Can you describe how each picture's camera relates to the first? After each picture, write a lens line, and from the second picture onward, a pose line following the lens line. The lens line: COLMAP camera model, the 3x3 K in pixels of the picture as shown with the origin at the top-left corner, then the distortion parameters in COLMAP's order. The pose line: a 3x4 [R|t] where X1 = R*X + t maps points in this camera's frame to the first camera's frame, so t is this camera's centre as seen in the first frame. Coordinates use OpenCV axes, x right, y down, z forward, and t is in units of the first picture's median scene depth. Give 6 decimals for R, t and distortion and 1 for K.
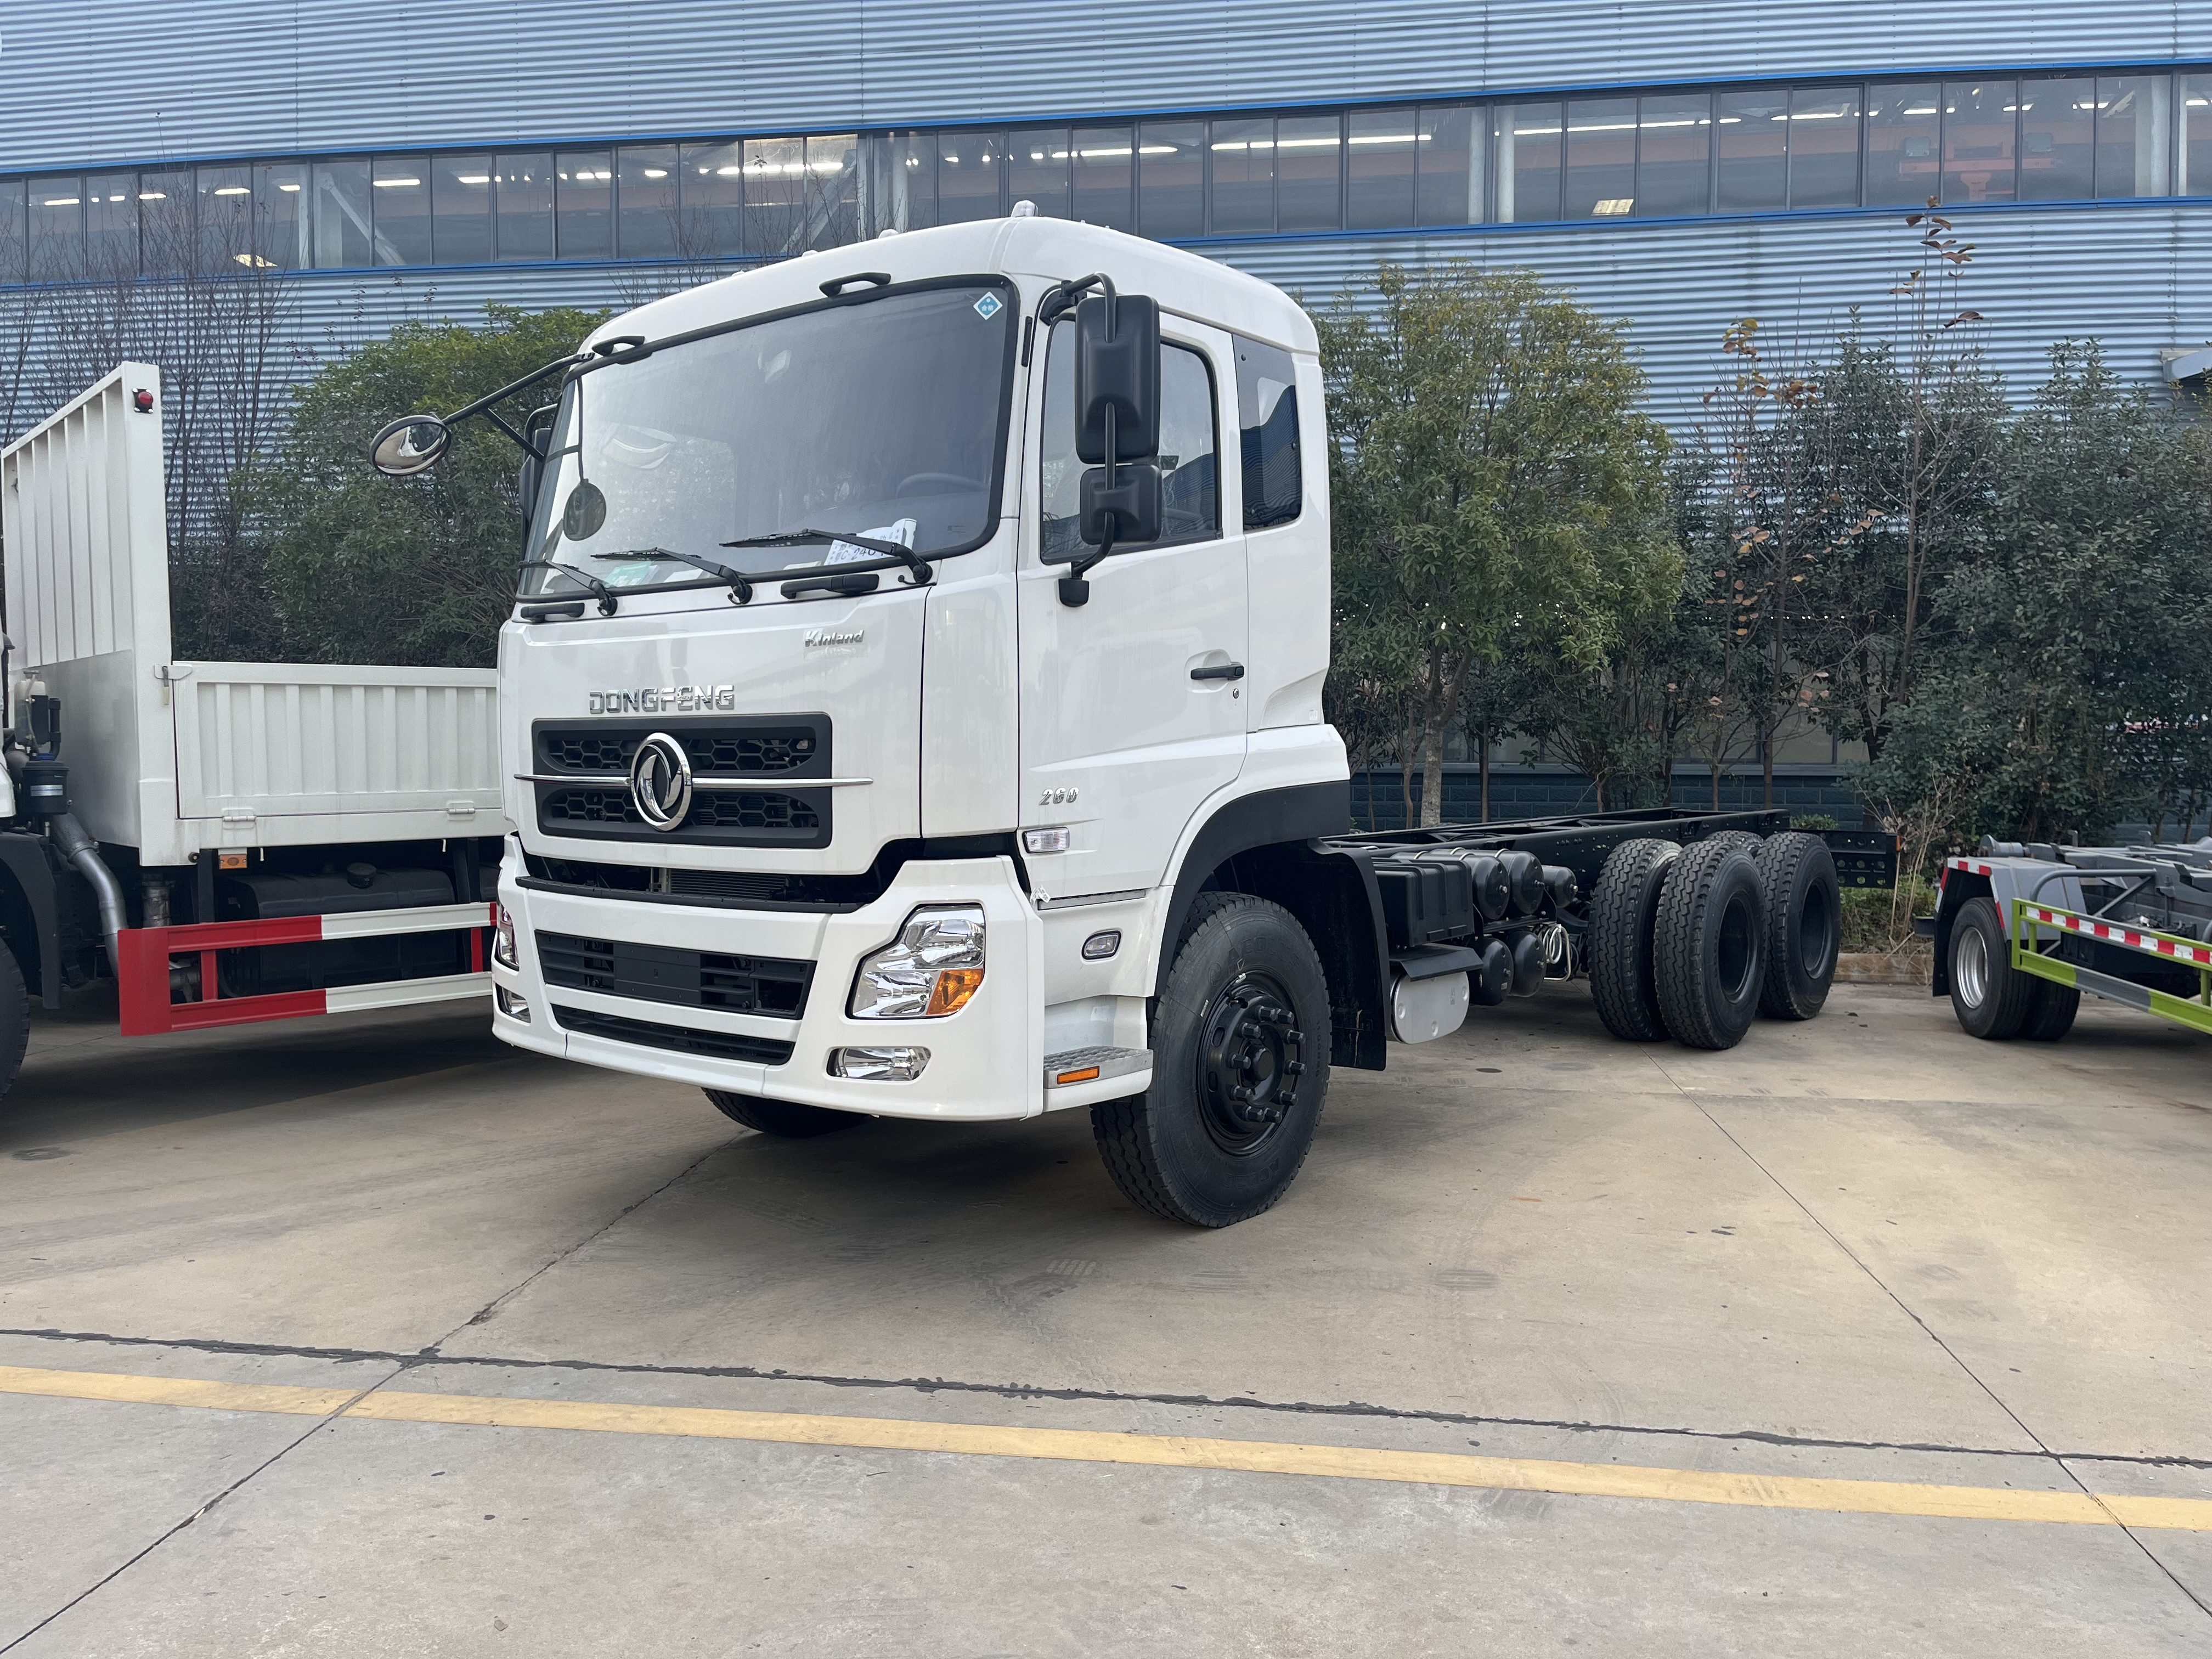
lens RADIAL K [[1676.1, 0, 1099.1], [0, 1676.1, 828.4], [0, 0, 1]] dist [0.082840, -0.112237]
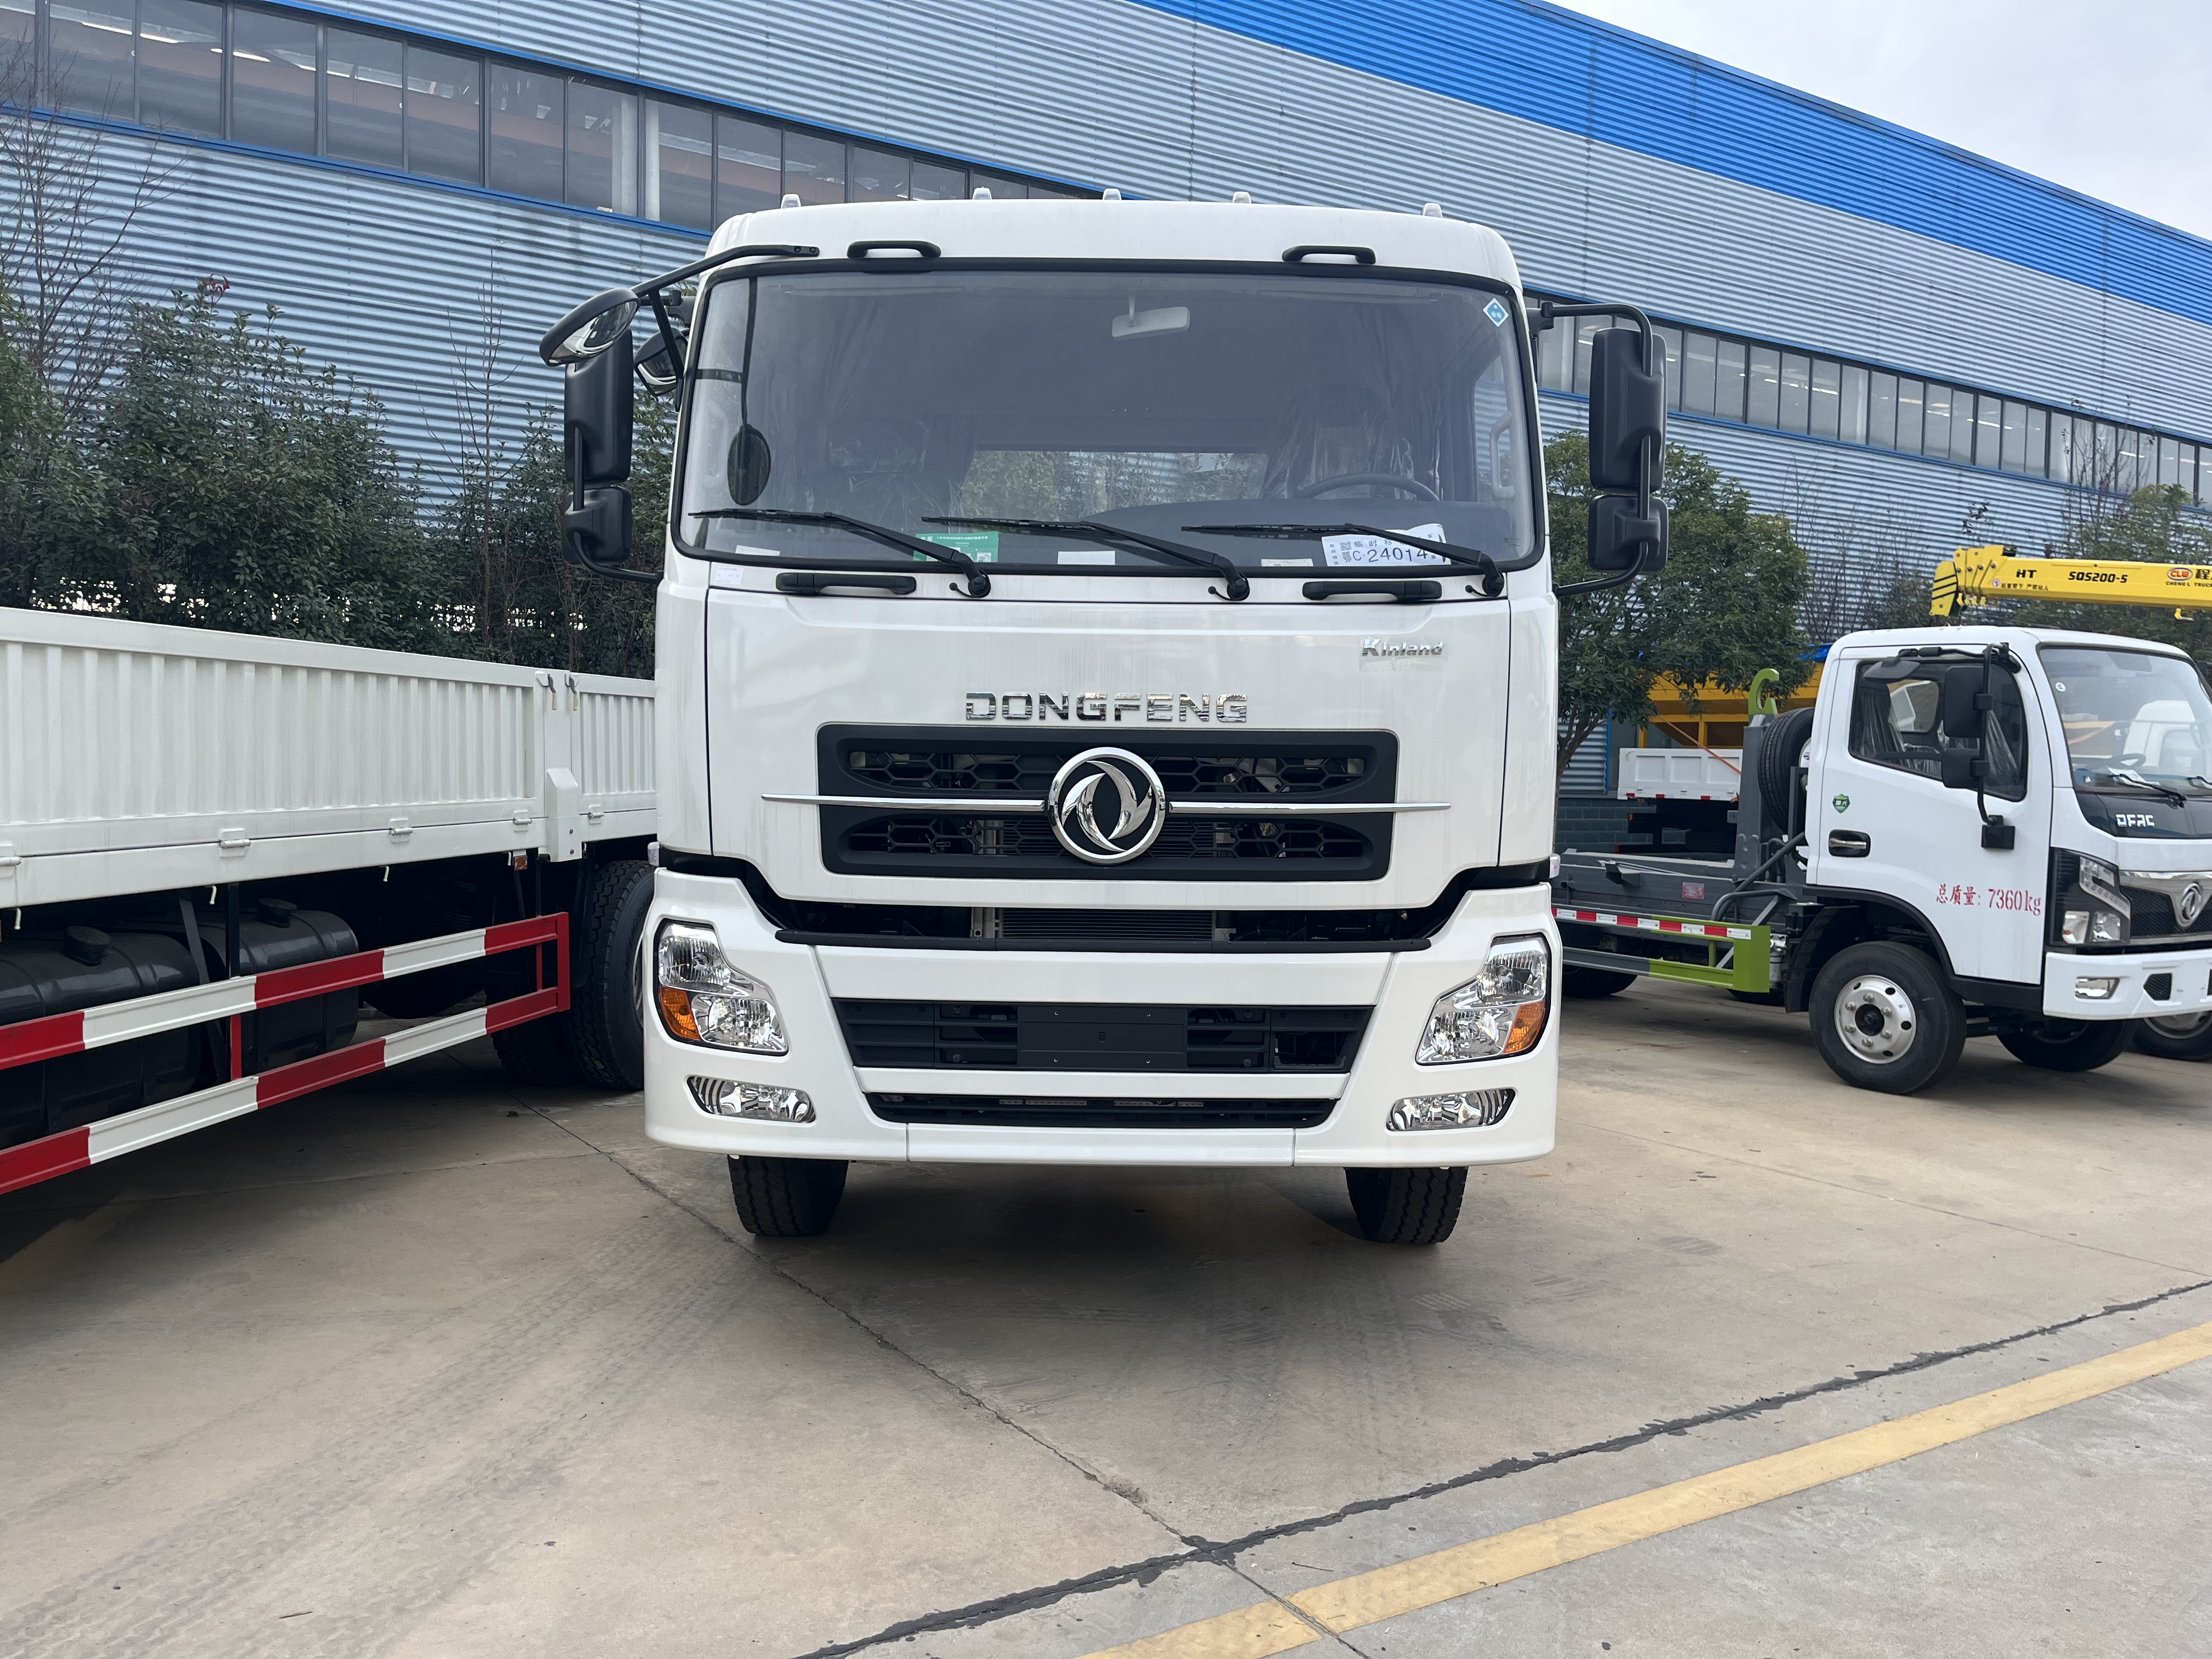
lens RADIAL K [[1678.9, 0, 1098.1], [0, 1678.9, 841.4], [0, 0, 1]] dist [0.079617, -0.109331]
pose [[0.774007, -0.015388, 0.632990, -0.814042], [0.014913, 0.999870, 0.006072, -0.016005], [-0.633002, 0.004740, 0.774136, 0.378161]]
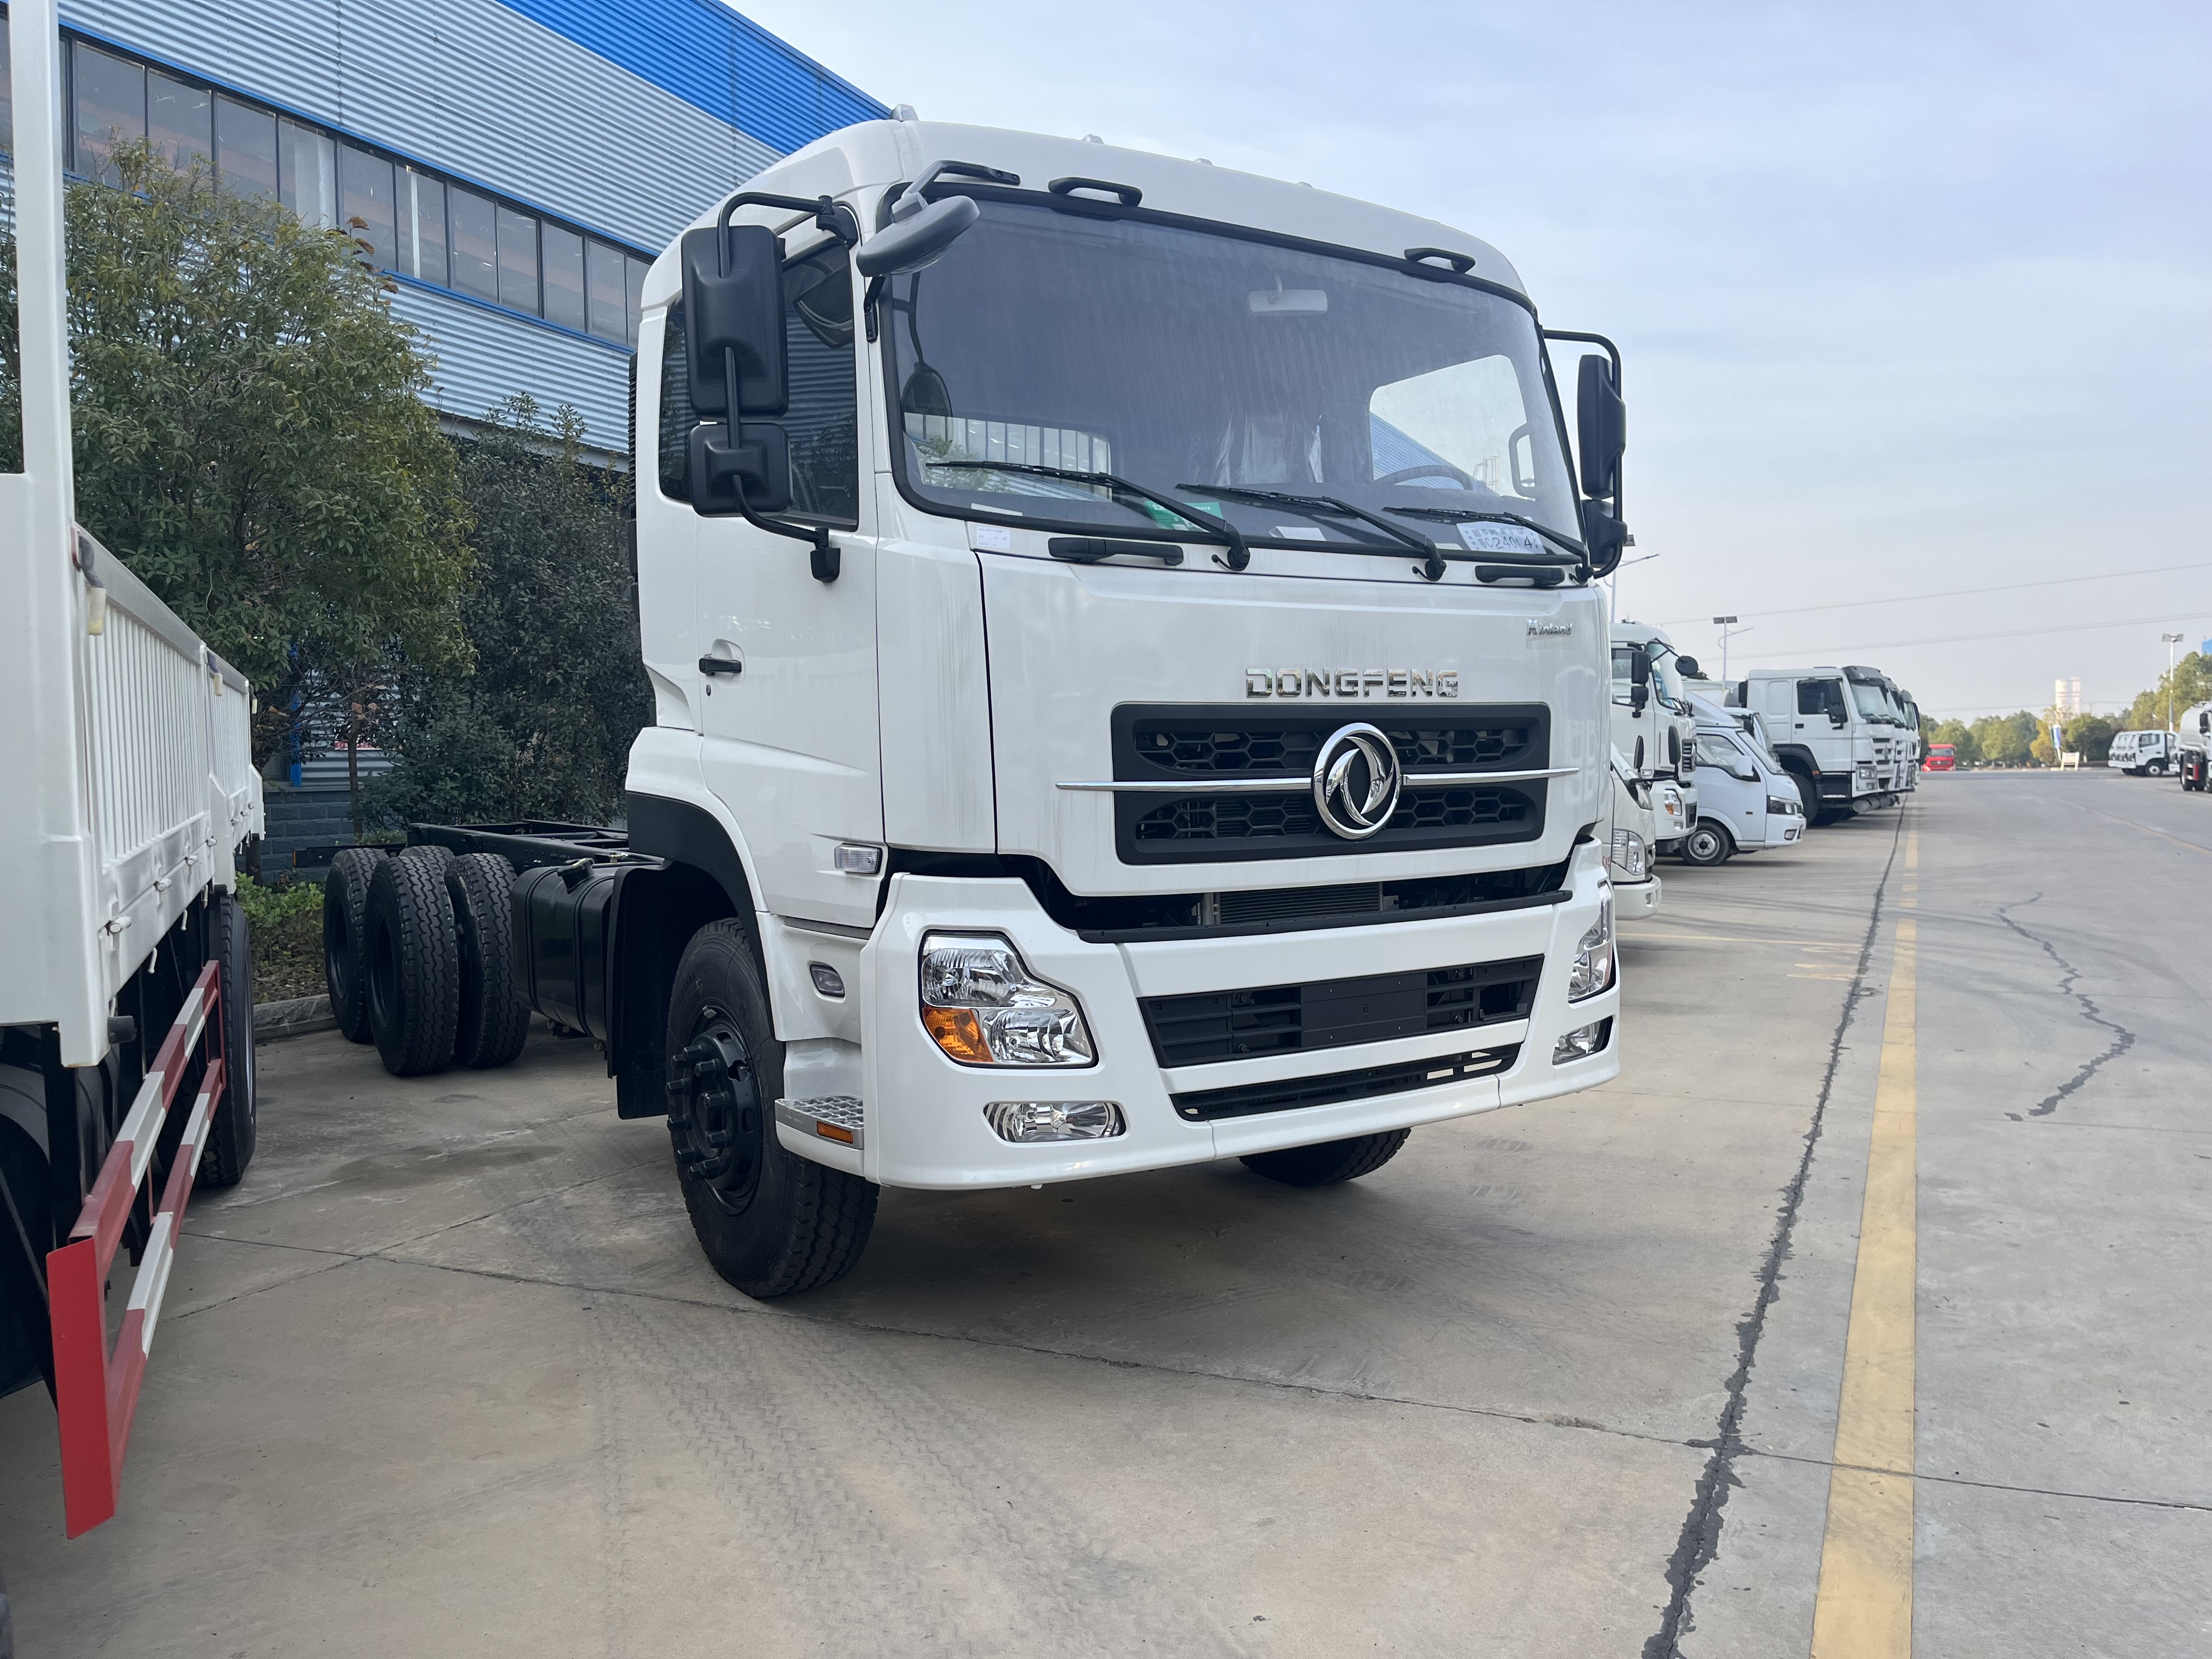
lens RADIAL K [[1678.9, 0, 1098.1], [0, 1678.9, 841.4], [0, 0, 1]] dist [0.079617, -0.109331]
pose [[0.299282, -0.053752, 0.952650, -1.138121], [0.059498, 0.997520, 0.037592, -0.038231], [-0.952308, 0.045430, 0.301738, 0.904032]]
